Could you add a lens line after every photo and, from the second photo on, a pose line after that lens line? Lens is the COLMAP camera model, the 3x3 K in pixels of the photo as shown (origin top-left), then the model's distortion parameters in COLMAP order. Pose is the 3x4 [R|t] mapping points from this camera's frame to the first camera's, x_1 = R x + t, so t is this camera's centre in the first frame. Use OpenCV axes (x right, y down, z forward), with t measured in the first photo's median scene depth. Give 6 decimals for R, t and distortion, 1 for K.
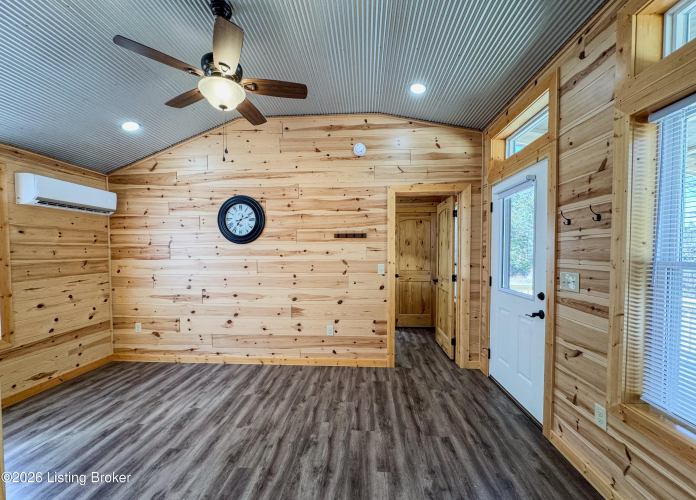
lens RADIAL K [[274.9, 0, 348.5], [0, 274.9, 254.3], [0, 0, 1]] dist [-0.001349, -0.000153]
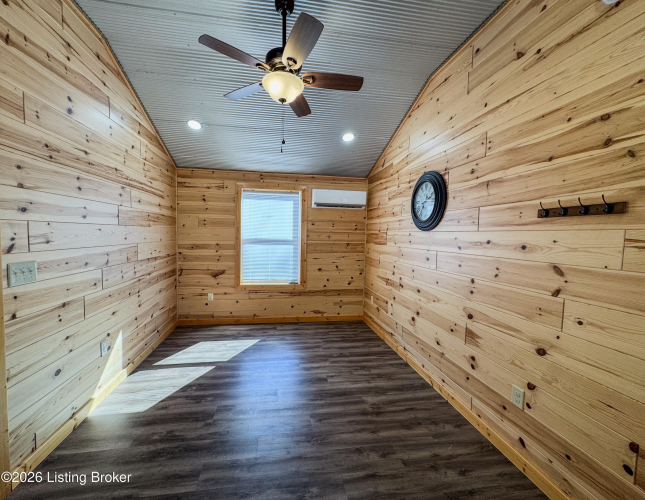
lens RADIAL K [[268.1, 0, 319.8], [0, 268.1, 246.7], [0, 0, 1]] dist [-0.000599, -0.000056]
pose [[0.214477, 0.054737, -0.975194, 0.333243], [-0.032046, 0.998285, 0.048985, -0.019384], [0.976203, 0.020745, 0.215864, 0.518870]]
